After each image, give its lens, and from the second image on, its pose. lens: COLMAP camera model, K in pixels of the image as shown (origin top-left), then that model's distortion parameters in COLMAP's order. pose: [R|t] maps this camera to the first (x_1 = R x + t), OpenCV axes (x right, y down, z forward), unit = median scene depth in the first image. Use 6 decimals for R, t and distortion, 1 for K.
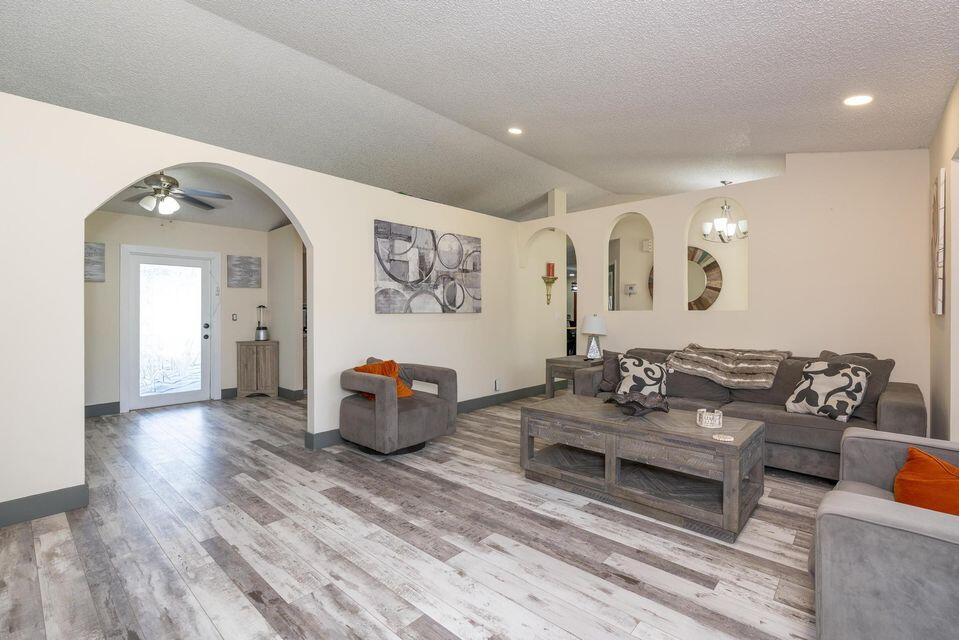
lens RADIAL K [[433.6, 0, 474.9], [0, 433.6, 312.4], [0, 0, 1]] dist [-0.014038, 0.005667]
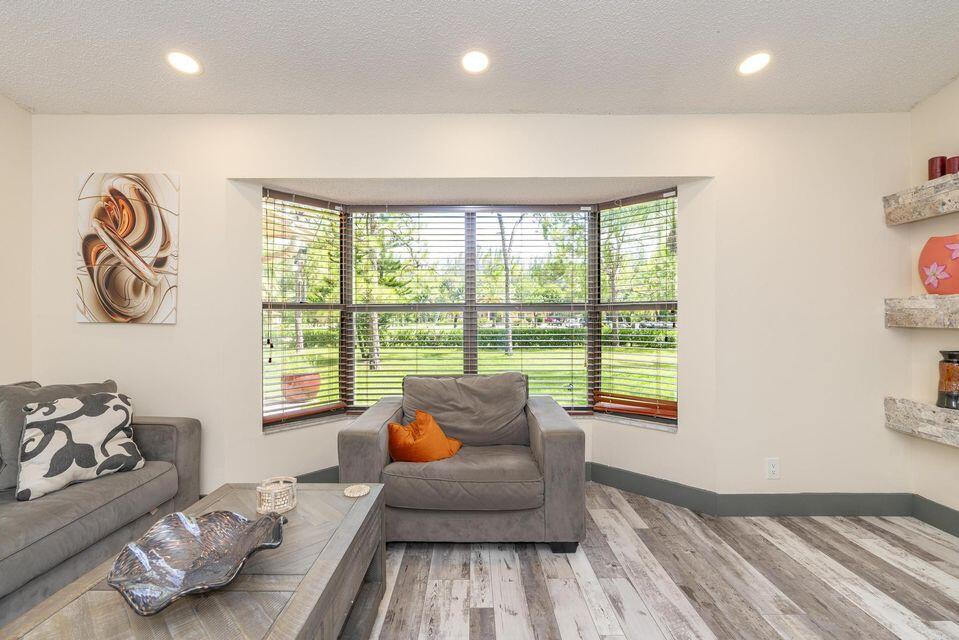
lens RADIAL K [[433.6, 0, 471.7], [0, 433.6, 318.5], [0, 0, 1]] dist [-0.014038, 0.005667]
pose [[-0.673742, 0.006250, 0.738940, -0.077641], [0.003375, 0.999980, -0.005380, 0.000364], [-0.738959, -0.001131, -0.673749, 0.991395]]
